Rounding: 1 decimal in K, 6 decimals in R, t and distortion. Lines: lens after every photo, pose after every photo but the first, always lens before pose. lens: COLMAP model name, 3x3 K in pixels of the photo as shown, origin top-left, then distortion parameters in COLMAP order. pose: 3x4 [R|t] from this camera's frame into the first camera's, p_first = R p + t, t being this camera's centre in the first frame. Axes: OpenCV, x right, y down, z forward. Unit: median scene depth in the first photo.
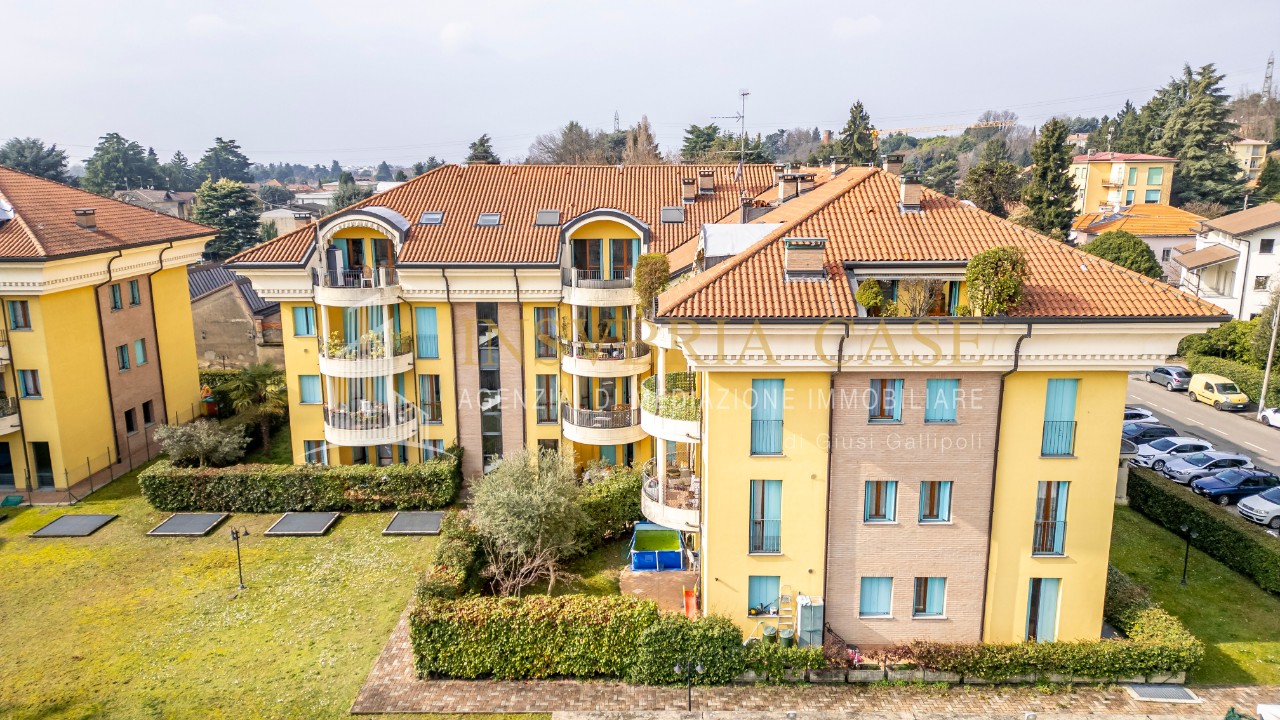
lens RADIAL K [[891.9, 0, 641.8], [0, 891.9, 364.1], [0, 0, 1]] dist [0.083815, -0.079290]
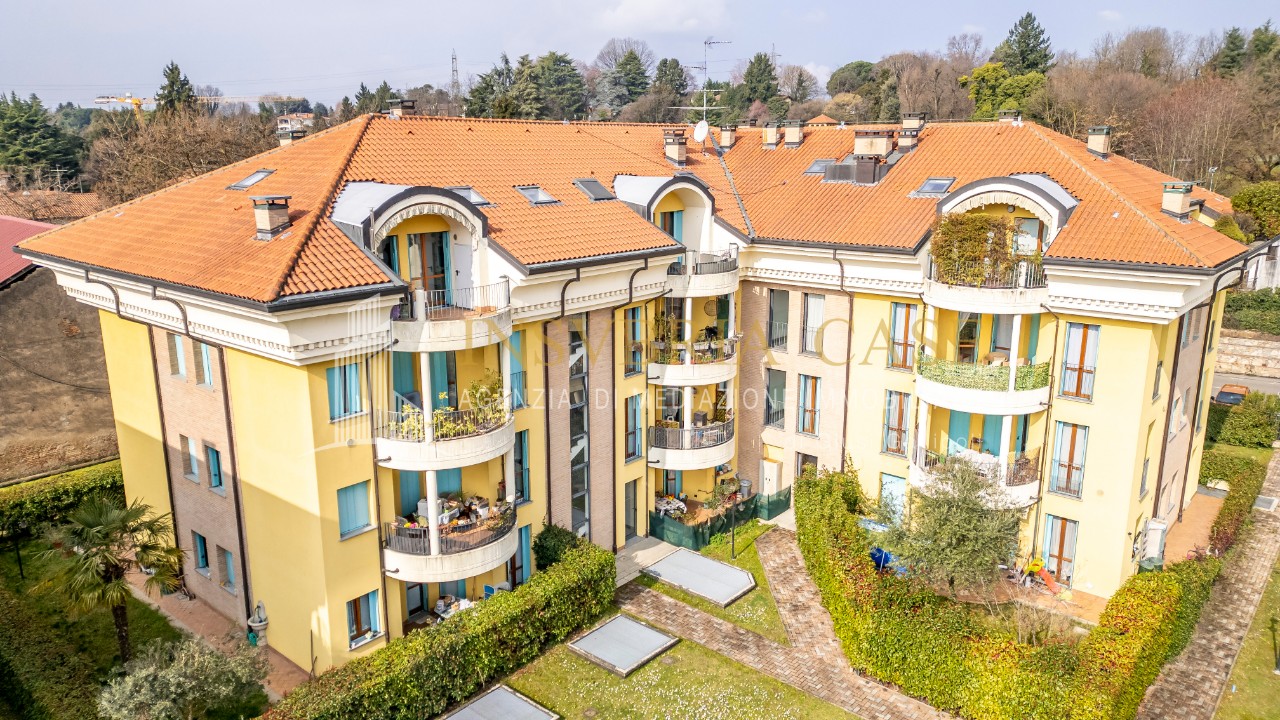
lens RADIAL K [[891.9, 0, 641.8], [0, 891.9, 364.1], [0, 0, 1]] dist [0.083815, -0.079290]
pose [[0.650331, -0.179948, 0.738030, -0.199140], [0.164987, 0.981806, 0.094003, -0.025826], [-0.741517, 0.060632, 0.668188, 0.148196]]
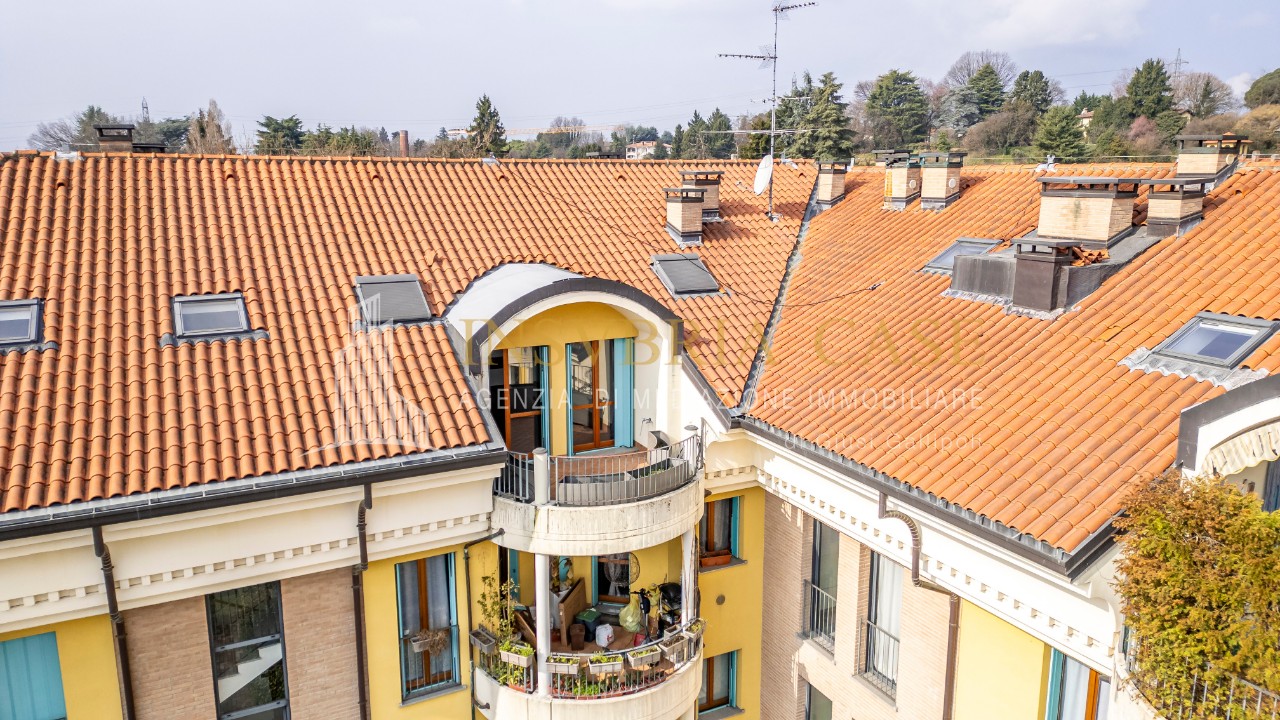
lens RADIAL K [[891.9, 0, 641.8], [0, 891.9, 364.1], [0, 0, 1]] dist [0.083815, -0.079290]
pose [[0.888626, -0.095445, 0.448592, -0.055091], [0.097056, 0.995089, 0.019460, -0.041167], [-0.448246, 0.026246, 0.893525, 0.193157]]
